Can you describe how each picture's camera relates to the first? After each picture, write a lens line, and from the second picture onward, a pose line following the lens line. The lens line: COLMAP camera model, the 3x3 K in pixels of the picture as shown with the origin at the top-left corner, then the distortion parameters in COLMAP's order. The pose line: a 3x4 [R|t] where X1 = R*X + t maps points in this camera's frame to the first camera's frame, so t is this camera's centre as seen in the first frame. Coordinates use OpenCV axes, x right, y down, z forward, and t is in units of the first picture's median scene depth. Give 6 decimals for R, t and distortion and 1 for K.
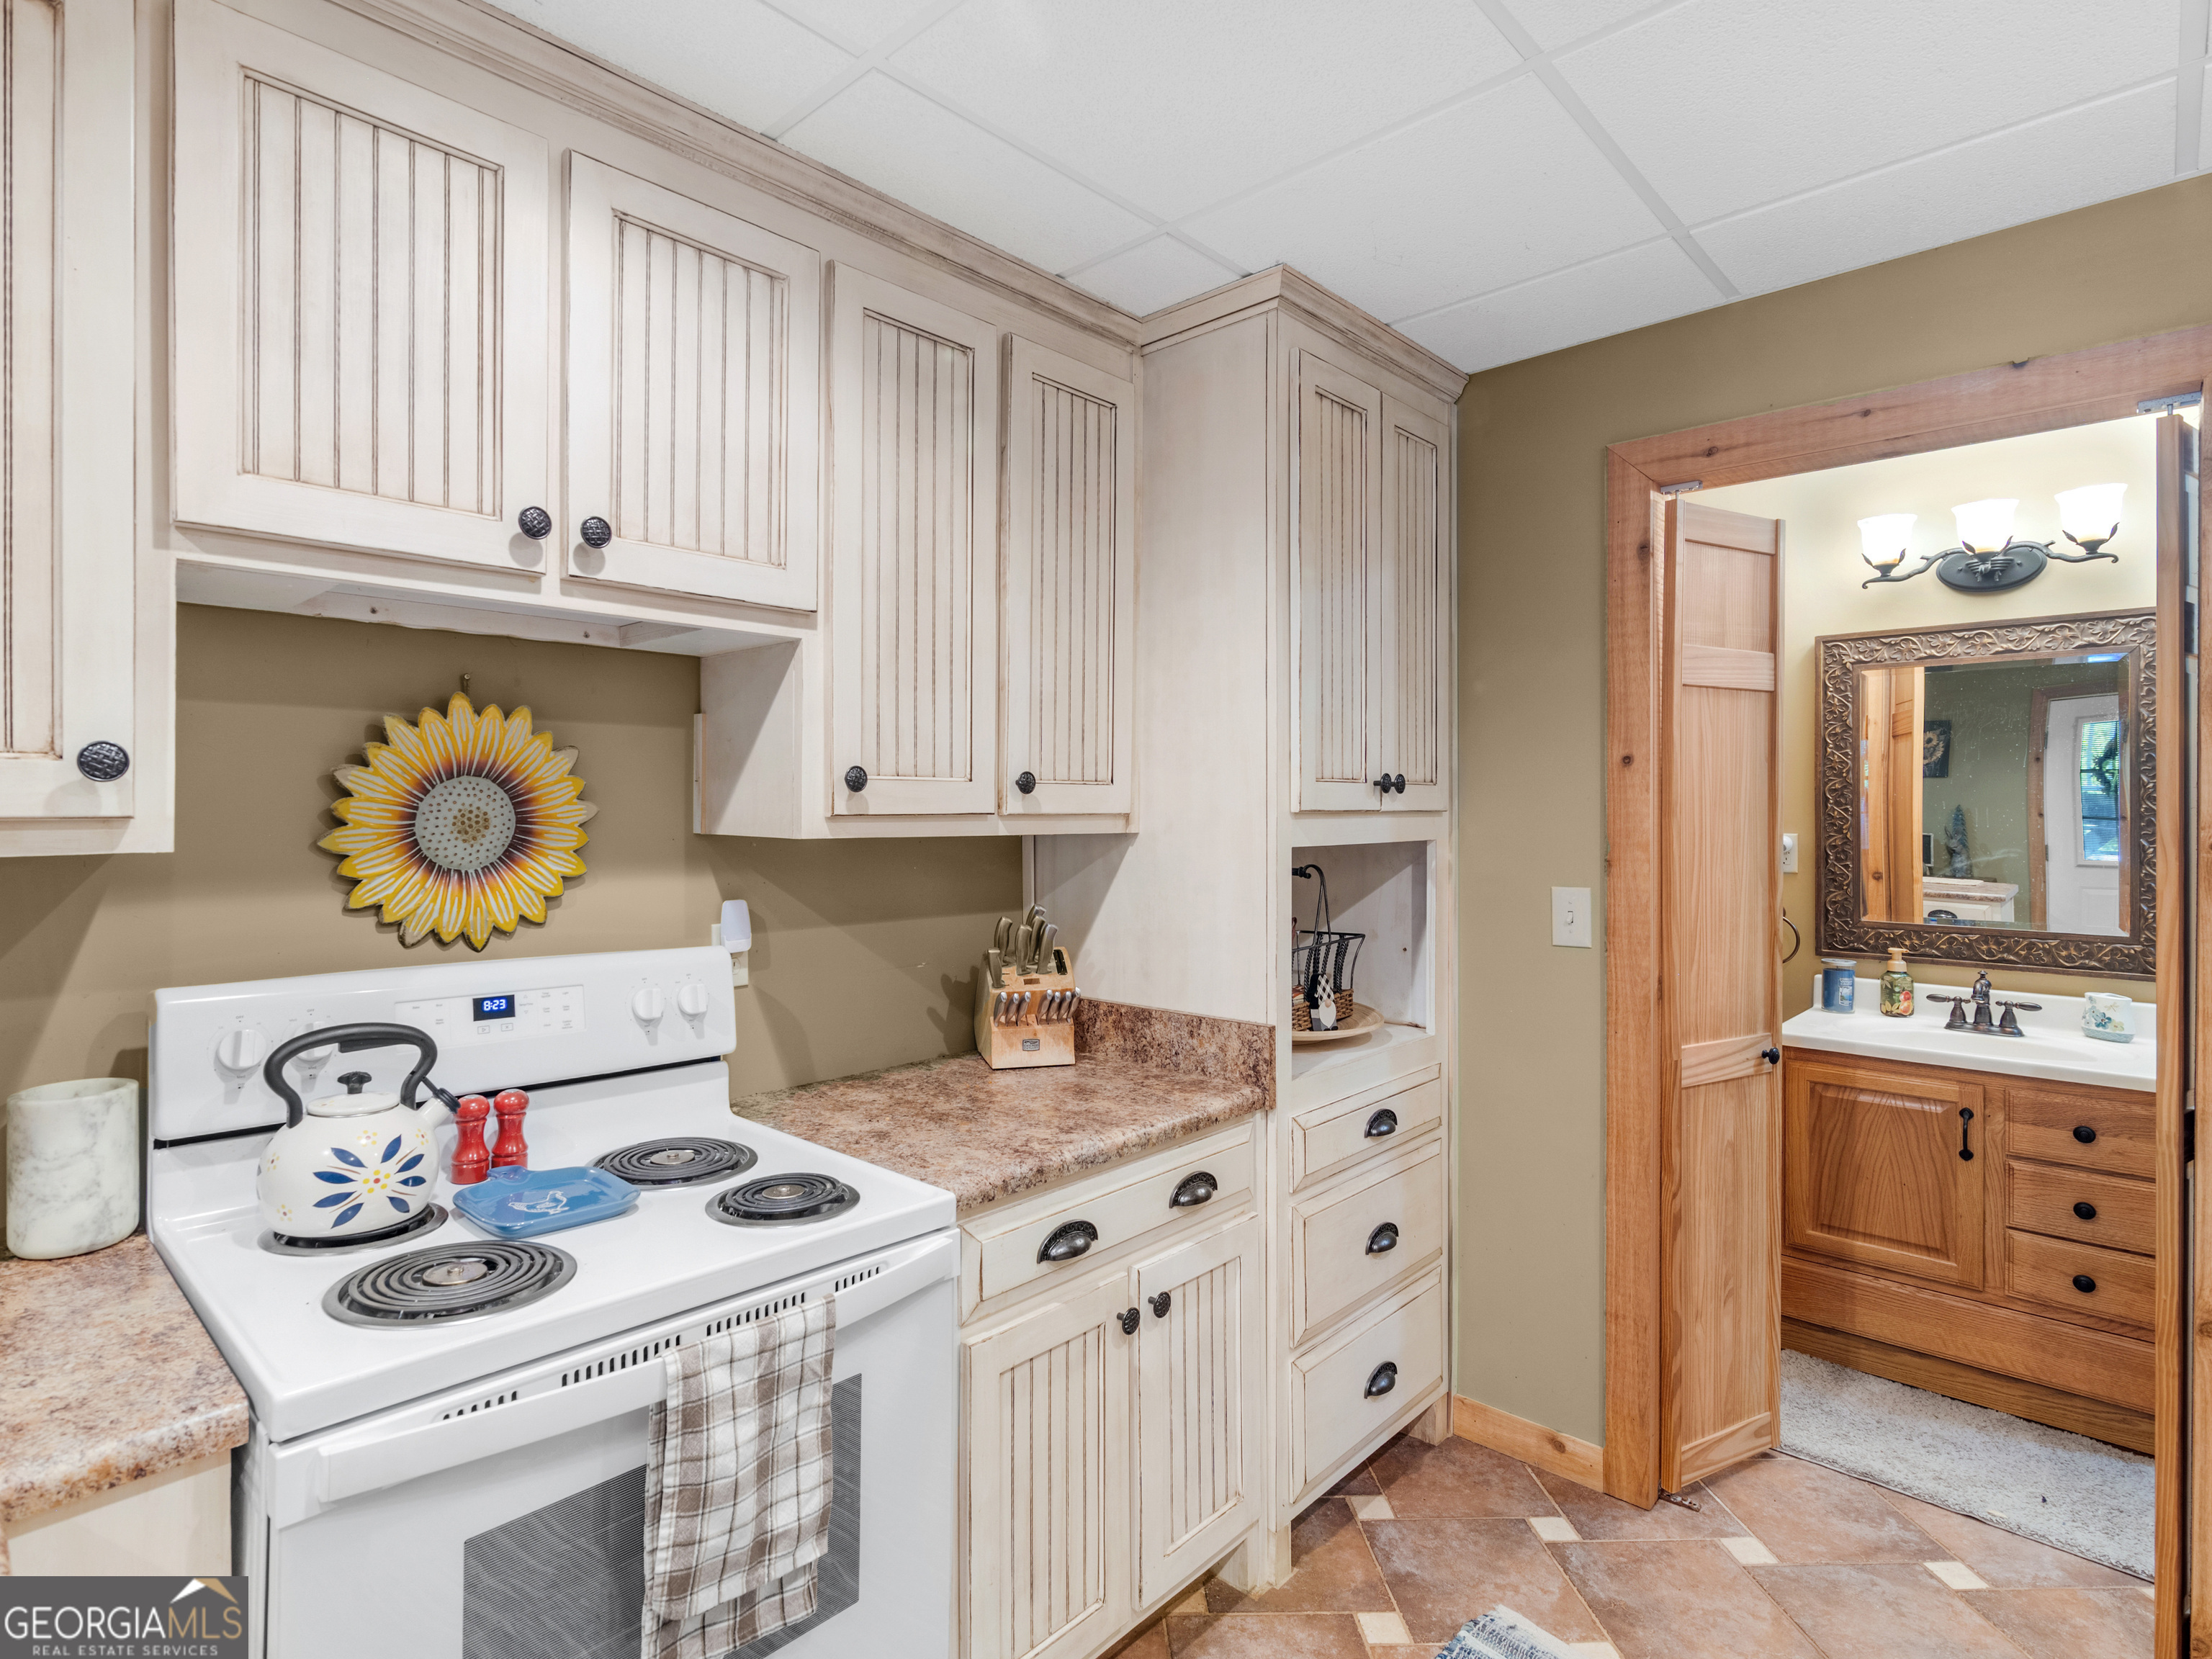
lens RADIAL K [[1145.0, 0, 1104.3], [0, 1145.0, 808.7], [0, 0, 1]] dist [0.005167, -0.000643]
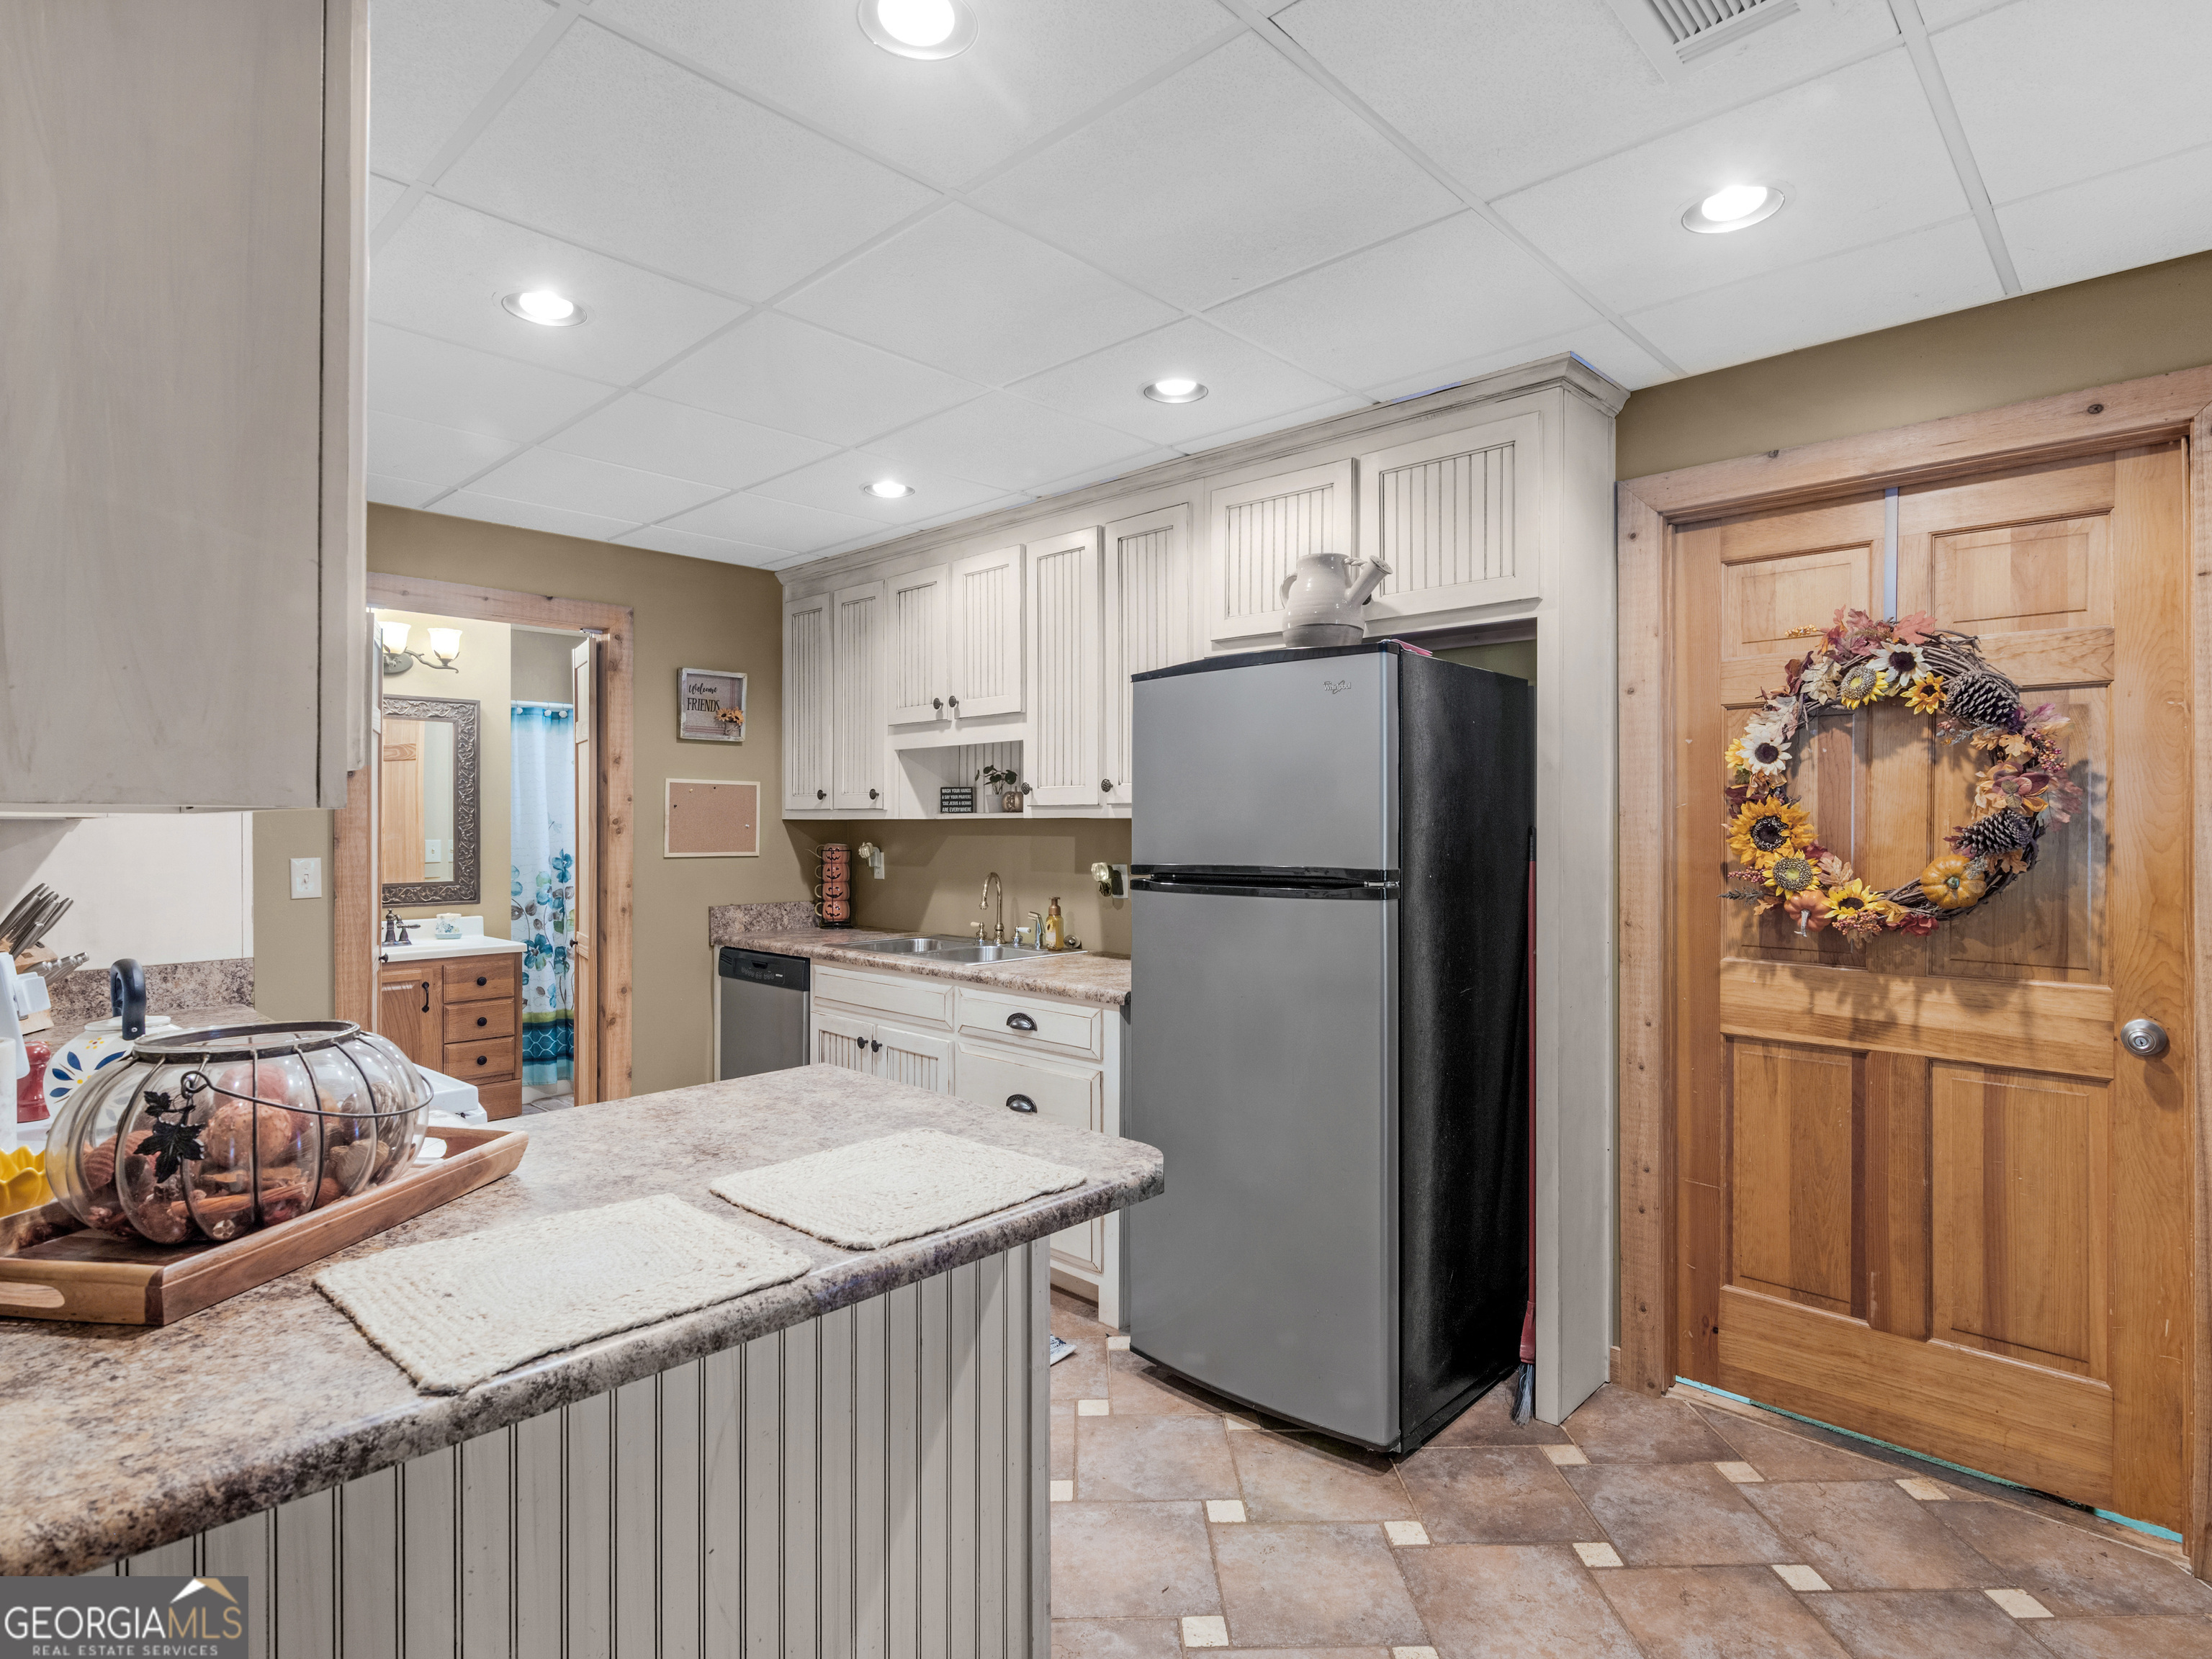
lens RADIAL K [[1145.0, 0, 1105.3], [0, 1145.0, 823.1], [0, 0, 1]] dist [0.005167, -0.000643]
pose [[0.006386, -0.004390, 0.999970, -1.054272], [0.006445, 0.999970, 0.004349, 0.023729], [-0.999959, 0.006417, 0.006414, -0.035428]]
